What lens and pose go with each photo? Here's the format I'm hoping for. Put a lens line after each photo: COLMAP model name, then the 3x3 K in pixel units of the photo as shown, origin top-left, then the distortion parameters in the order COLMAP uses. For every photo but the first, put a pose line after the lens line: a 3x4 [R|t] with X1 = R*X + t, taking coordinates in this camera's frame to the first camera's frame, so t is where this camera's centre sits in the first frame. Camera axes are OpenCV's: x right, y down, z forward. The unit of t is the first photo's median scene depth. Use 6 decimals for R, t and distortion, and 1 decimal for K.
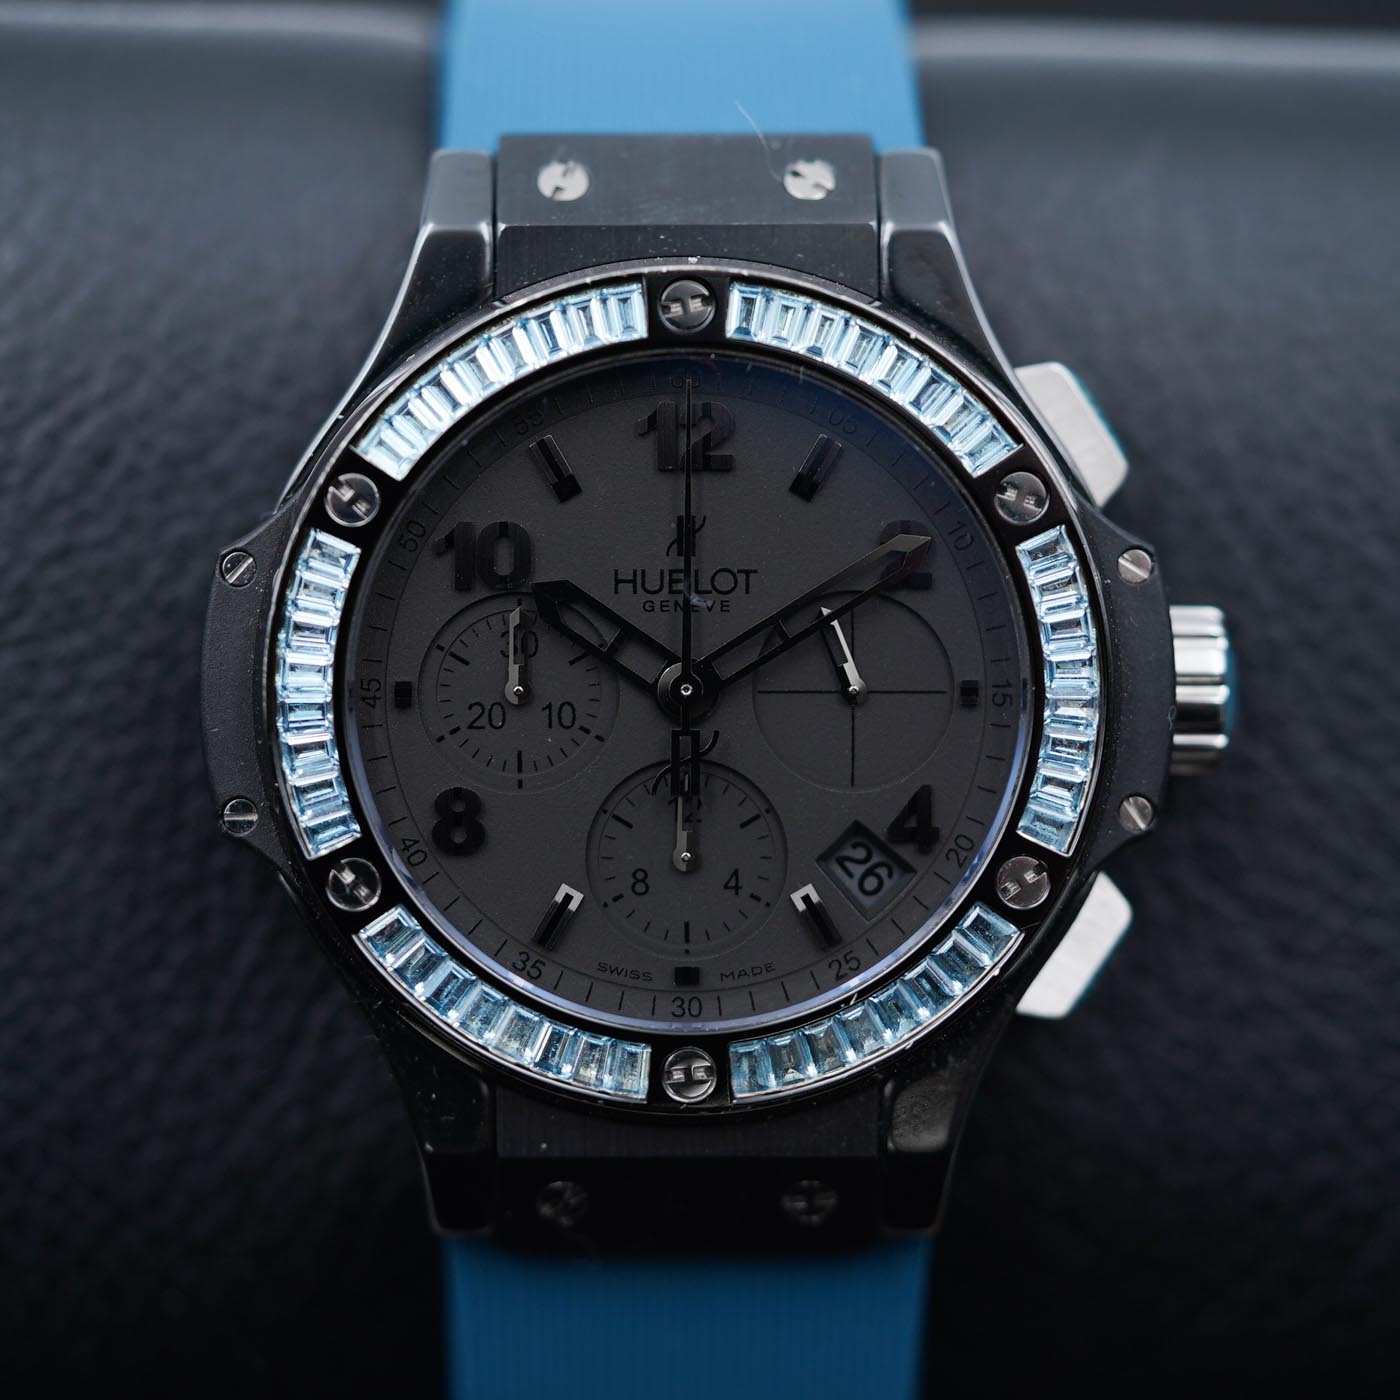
lens RADIAL K [[8085.0, 0, 700.0], [0, 8085.0, 700.0], [0, 0, 1]] dist [-0.198099, -1.494367]
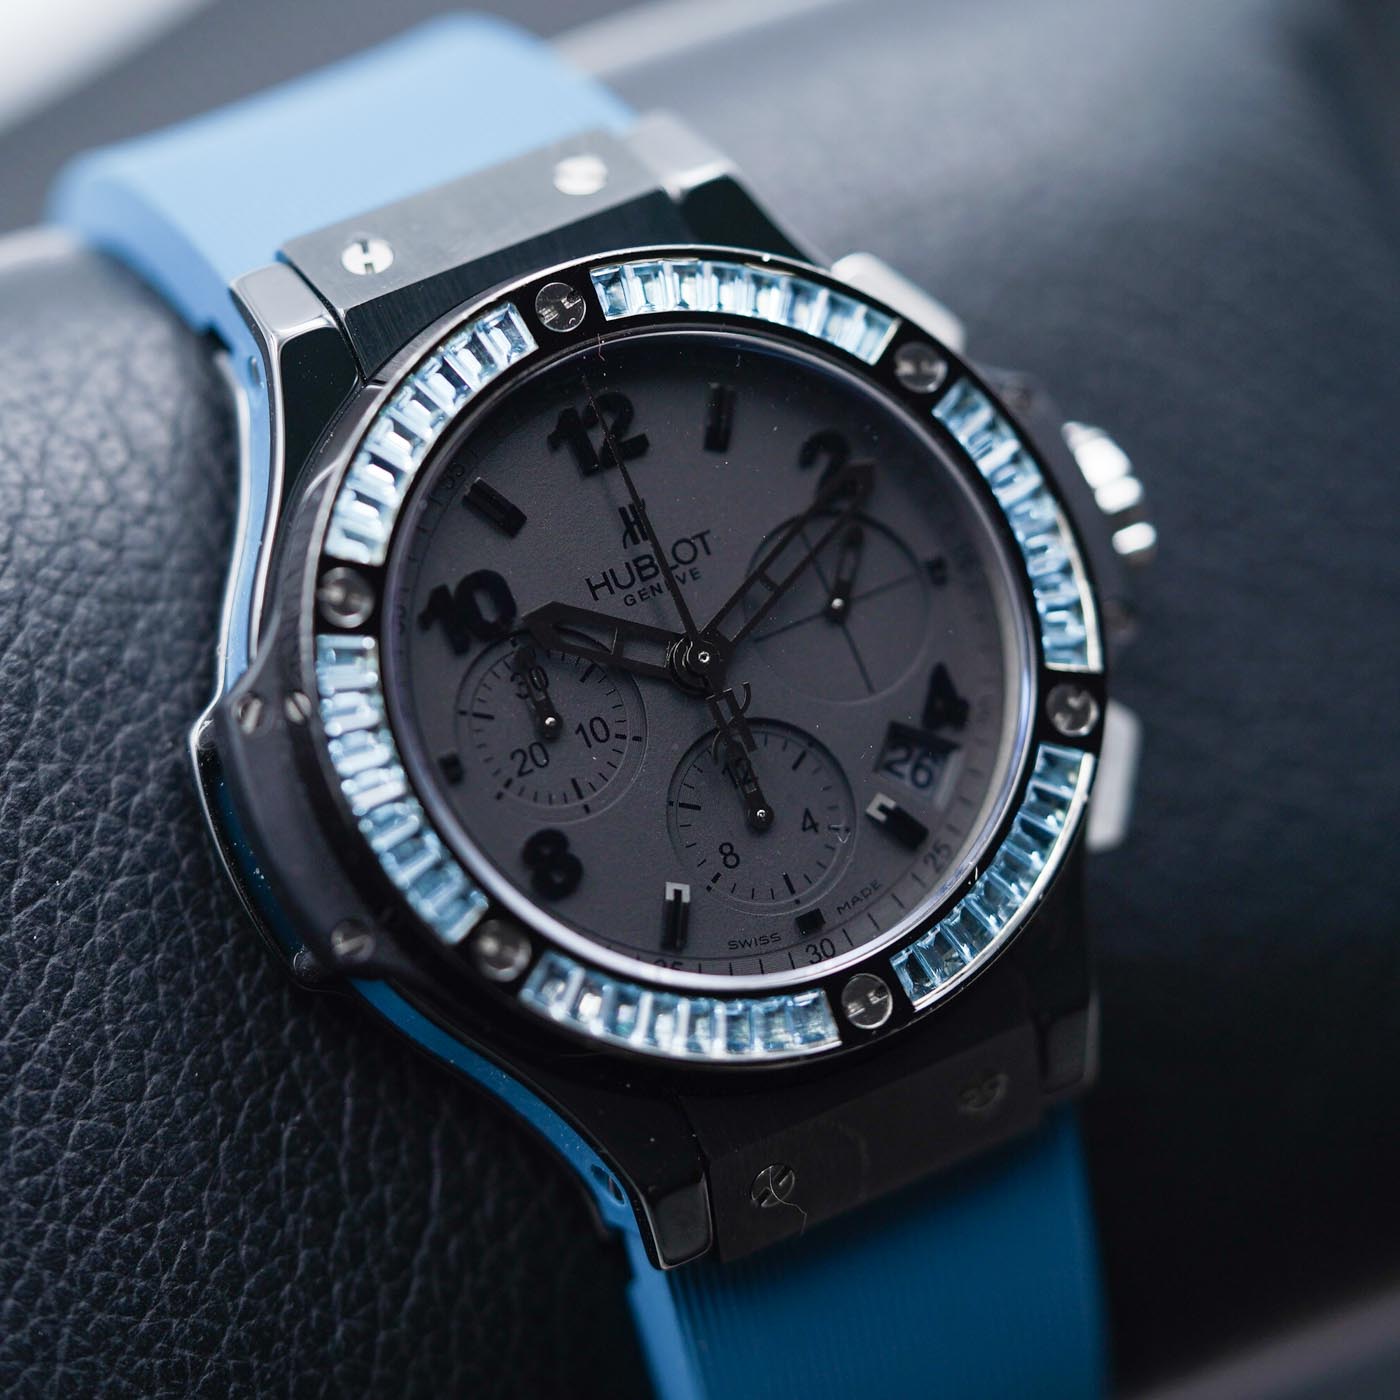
lens RADIAL K [[8085.0, 0, 700.0], [0, 8085.0, 700.0], [0, 0, 1]] dist [-0.198099, -1.494367]
pose [[0.871462, -0.357681, 0.335588, -0.341645], [0.395991, 0.916830, -0.051131, 0.054857], [-0.289388, 0.177449, 0.940620, 0.050853]]
